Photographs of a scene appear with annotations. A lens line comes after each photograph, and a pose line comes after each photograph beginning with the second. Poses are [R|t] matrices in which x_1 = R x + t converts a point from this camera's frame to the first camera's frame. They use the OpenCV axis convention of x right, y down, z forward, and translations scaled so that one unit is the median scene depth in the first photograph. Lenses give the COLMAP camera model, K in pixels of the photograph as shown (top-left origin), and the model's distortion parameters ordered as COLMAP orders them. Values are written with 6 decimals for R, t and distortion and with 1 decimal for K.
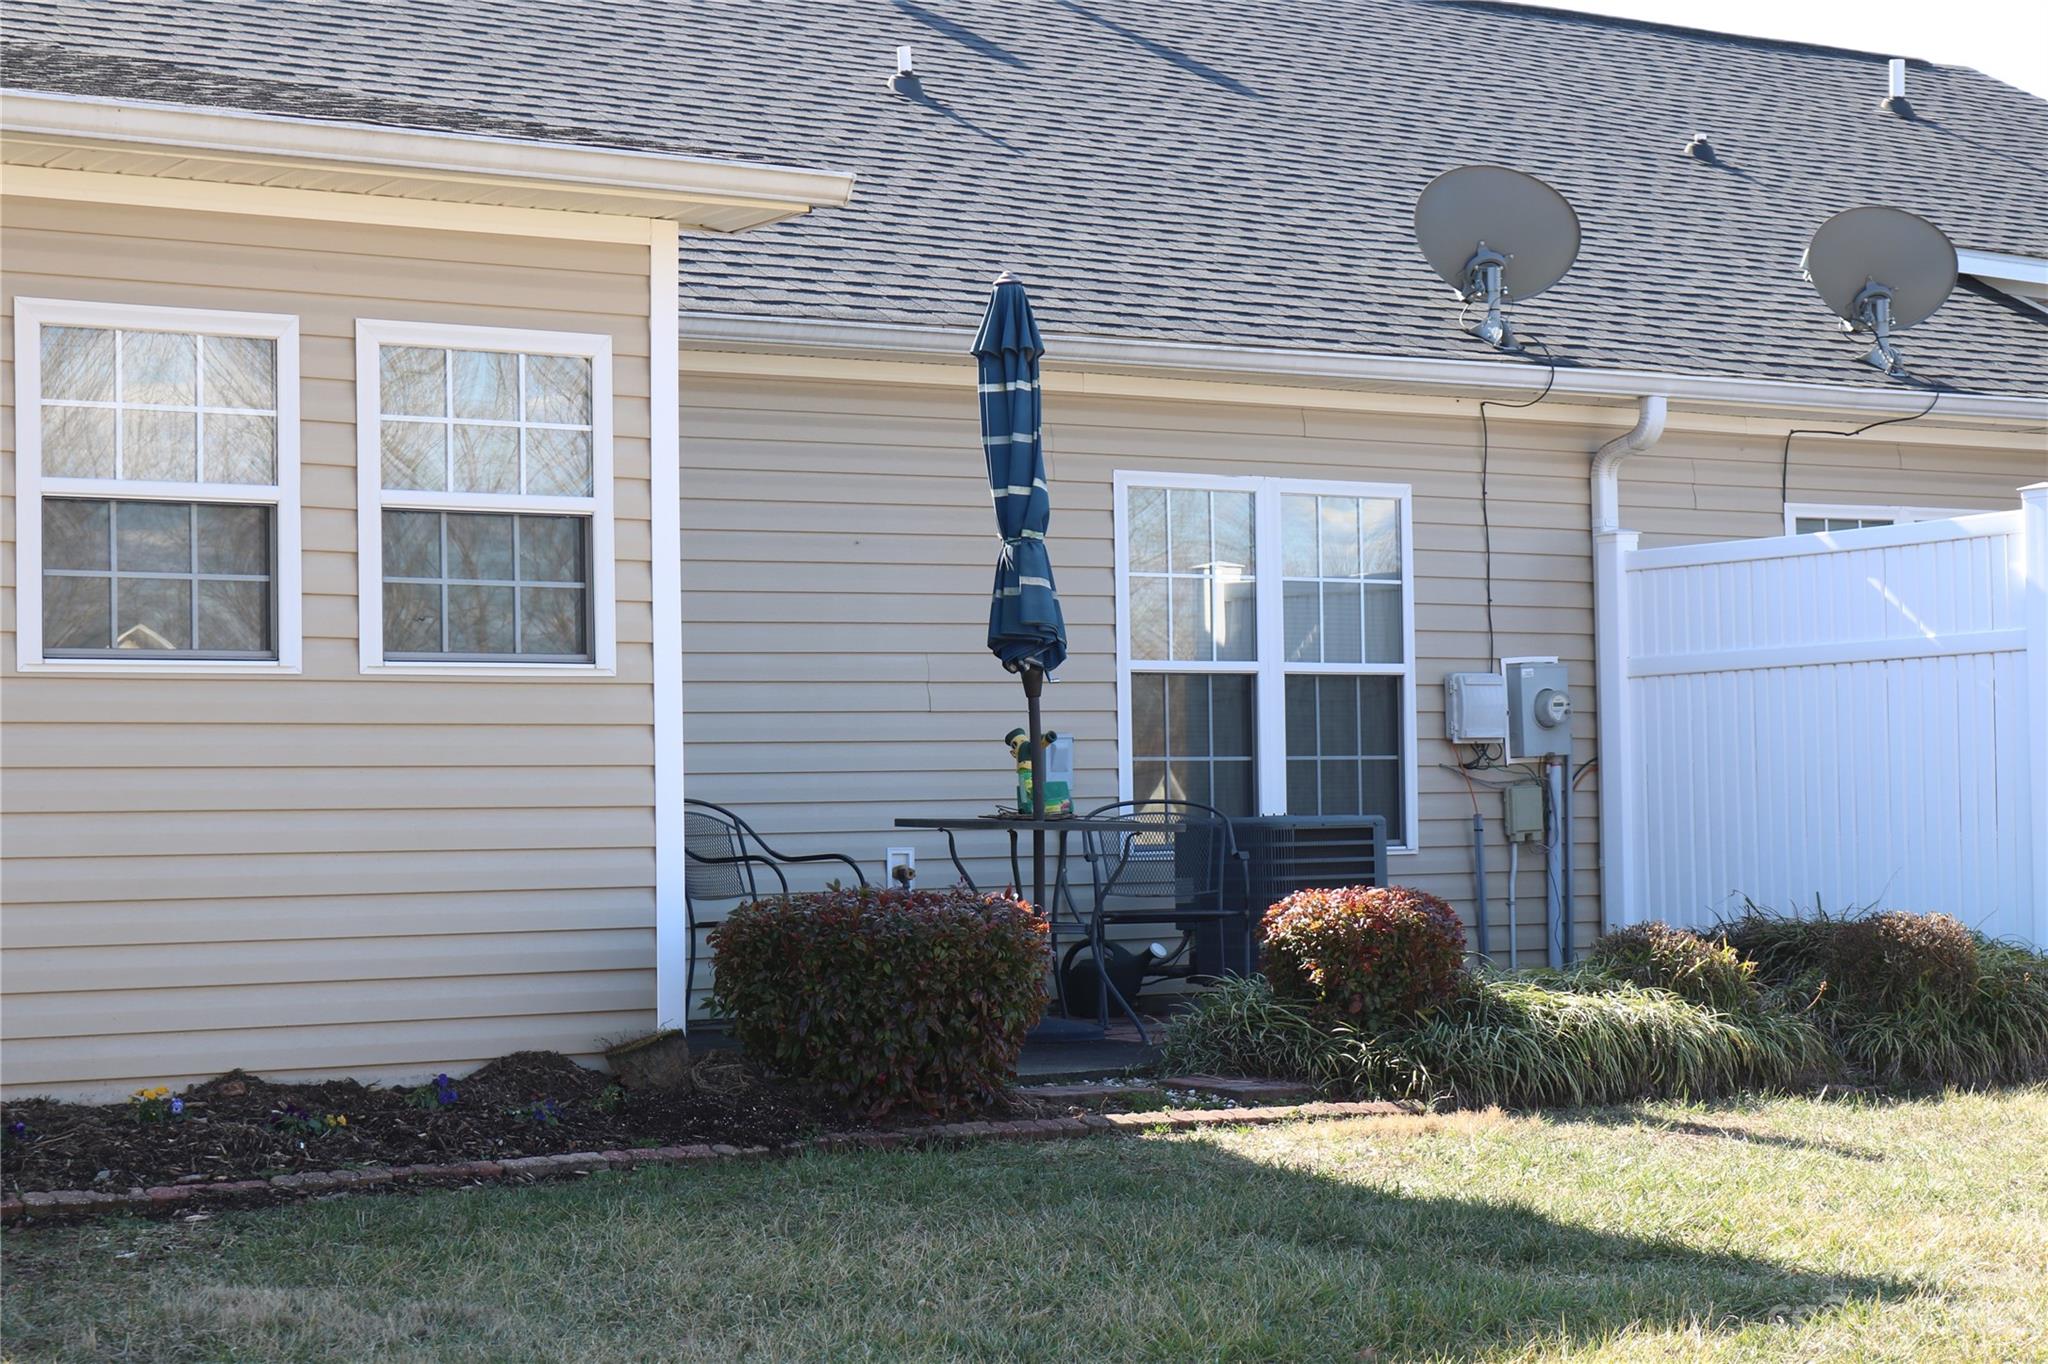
lens RADIAL K [[4043.4, 0, 1024.0], [0, 4043.4, 682.0], [0, 0, 1]] dist [-0.020433, 0.186093]
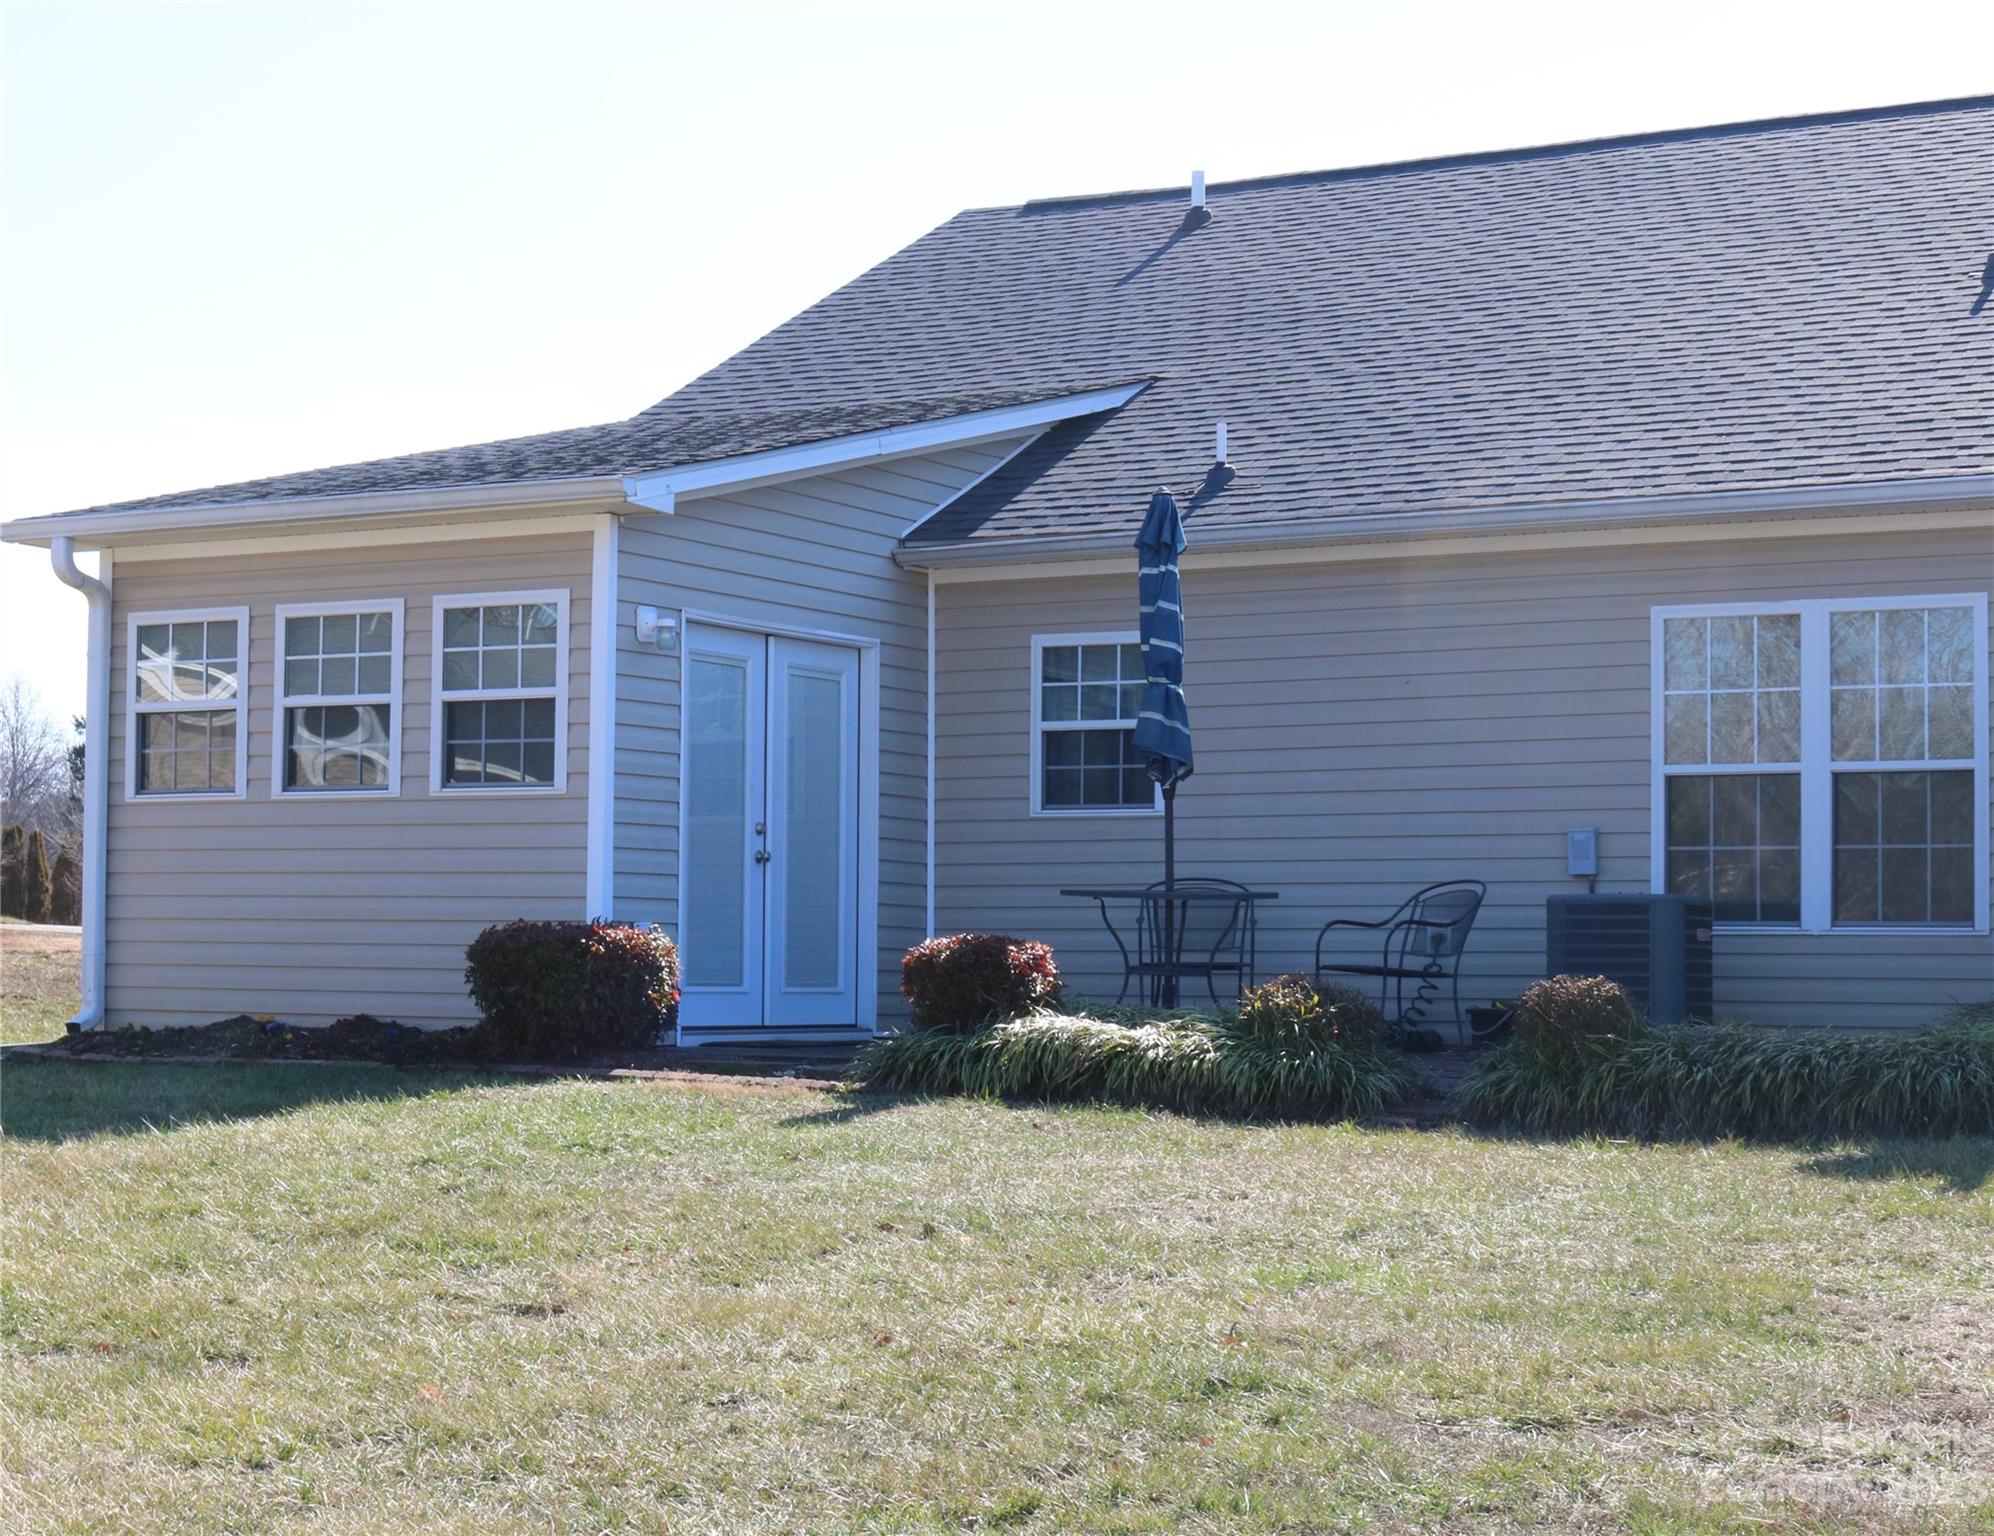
lens RADIAL K [[3619.6, 0, 847.6], [0, 3619.6, 754.5], [0, 0, 1]] dist [-0.089436, 0.146443]
pose [[0.383736, -0.032926, -0.922856, 1.311215], [0.013647, 0.999457, -0.029984, 0.028509], [0.923342, -0.001089, 0.383977, 0.537276]]
